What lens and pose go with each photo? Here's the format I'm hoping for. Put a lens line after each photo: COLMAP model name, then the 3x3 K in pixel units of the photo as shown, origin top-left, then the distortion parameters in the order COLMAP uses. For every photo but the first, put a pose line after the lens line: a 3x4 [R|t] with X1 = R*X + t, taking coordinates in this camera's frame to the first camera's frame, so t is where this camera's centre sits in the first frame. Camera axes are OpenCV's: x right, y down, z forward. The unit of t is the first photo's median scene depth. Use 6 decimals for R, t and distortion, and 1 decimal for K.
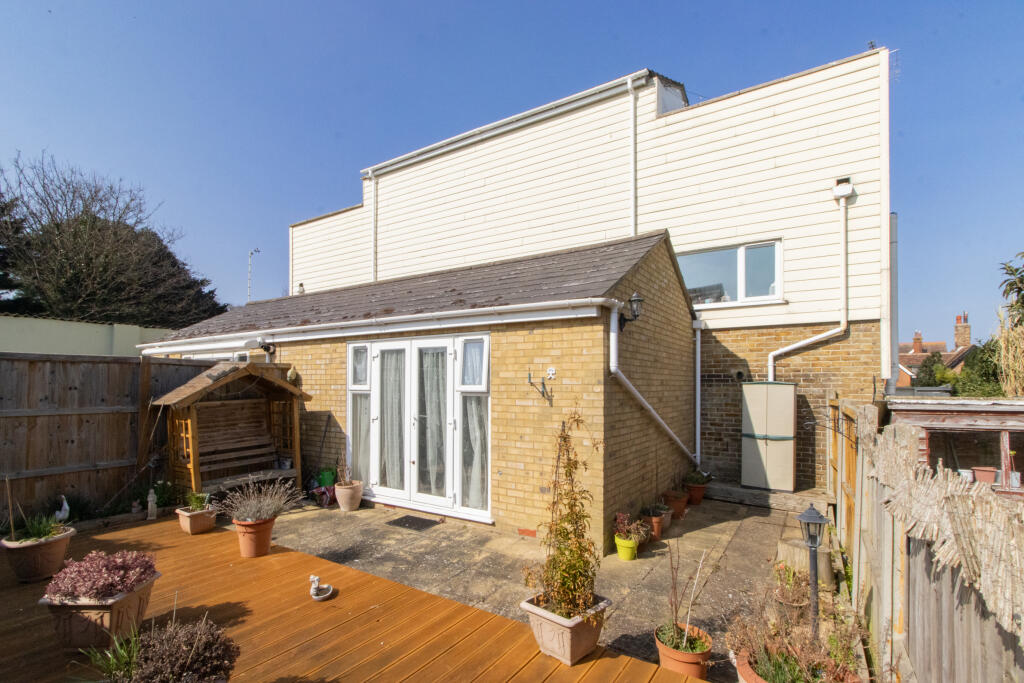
lens RADIAL K [[483.6, 0, 511.2], [0, 483.6, 384.4], [0, 0, 1]] dist [-0.001798, -0.000210]
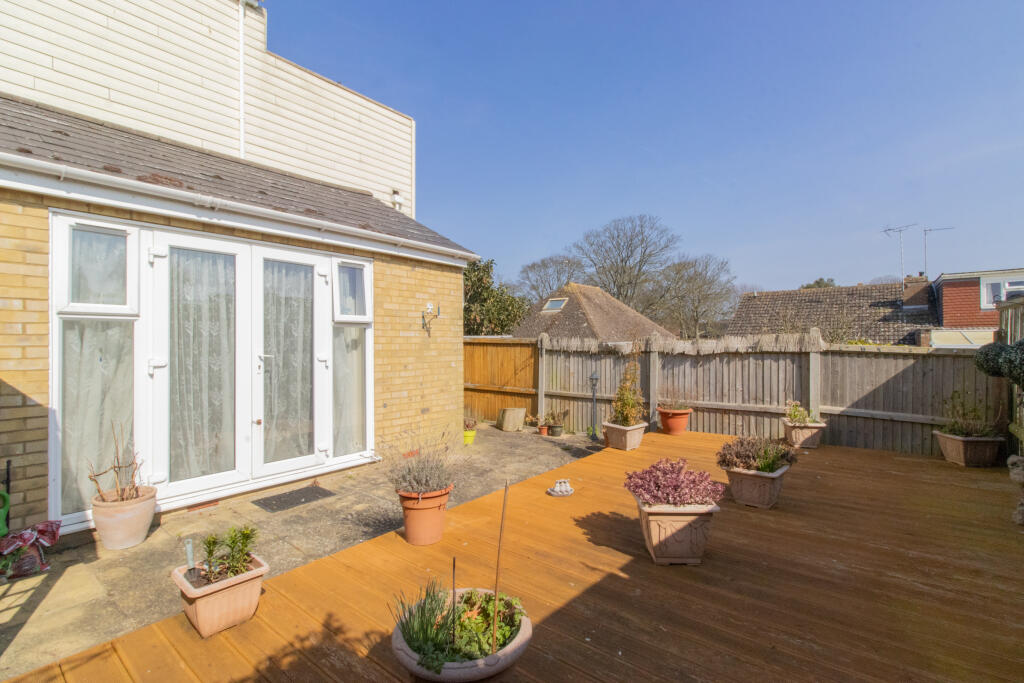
lens RADIAL K [[472.0, 0, 517.4], [0, 472.0, 348.4], [0, 0, 1]] dist [0.000996, 0.000034]
pose [[0.089035, -0.015110, 0.995914, -0.963604], [0.005169, 0.999878, 0.014708, 0.054314], [-0.996015, 0.003839, 0.089103, 0.651077]]
